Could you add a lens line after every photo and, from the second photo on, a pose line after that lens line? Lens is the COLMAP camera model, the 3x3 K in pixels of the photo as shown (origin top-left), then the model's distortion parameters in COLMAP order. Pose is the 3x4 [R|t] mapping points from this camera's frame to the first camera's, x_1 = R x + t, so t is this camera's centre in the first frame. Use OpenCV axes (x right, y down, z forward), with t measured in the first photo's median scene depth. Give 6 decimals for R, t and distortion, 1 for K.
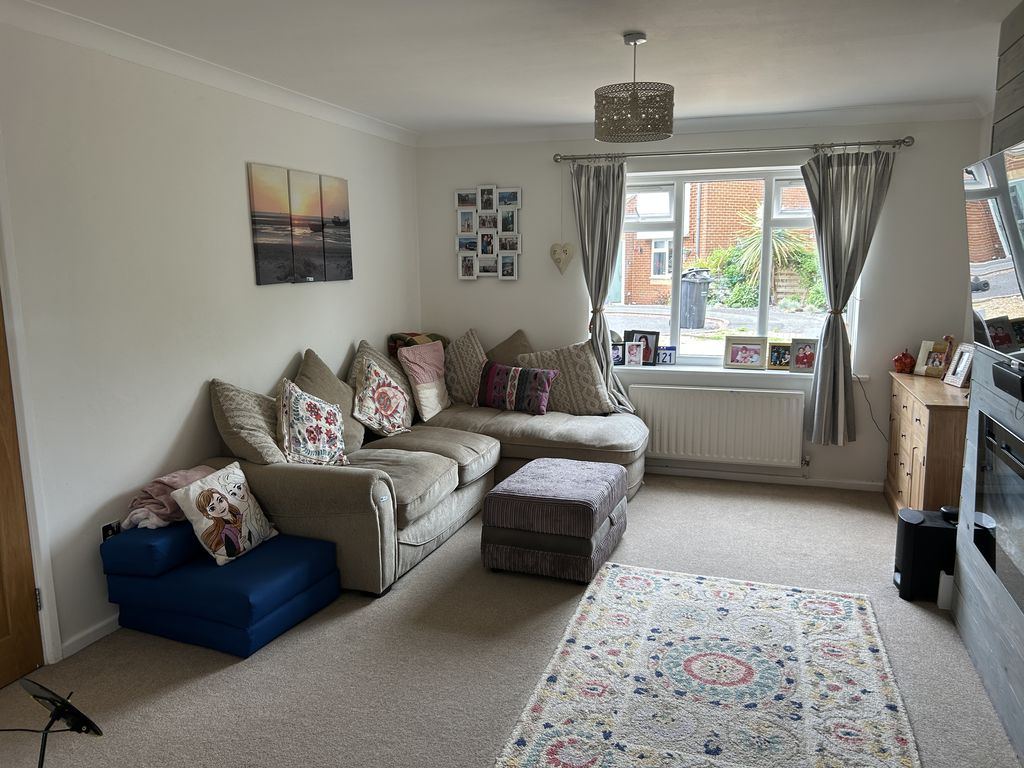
lens RADIAL K [[775.9, 0, 512.2], [0, 775.9, 384.5], [0, 0, 1]] dist [0.059381, -0.066865]
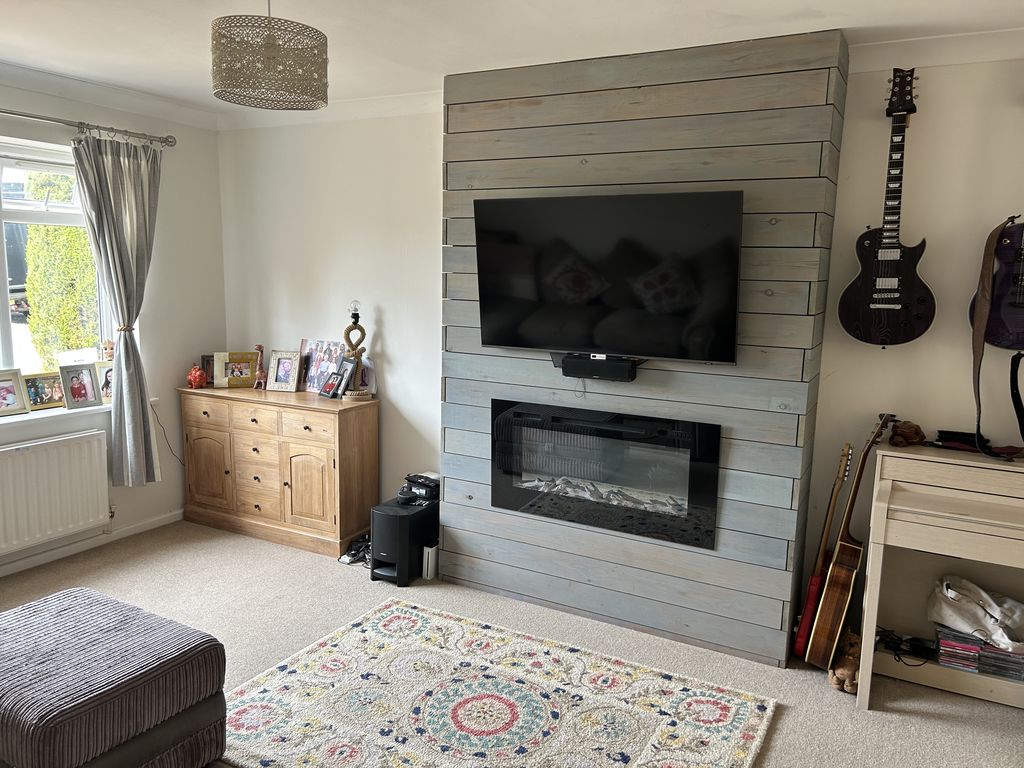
lens RADIAL K [[775.9, 0, 516.7], [0, 775.9, 385.4], [0, 0, 1]] dist [0.059381, -0.066865]
pose [[0.189446, -0.137931, 0.972155, -0.359593], [0.135999, 0.984227, 0.113142, -0.075623], [-0.972427, 0.110778, 0.205217, 0.449598]]
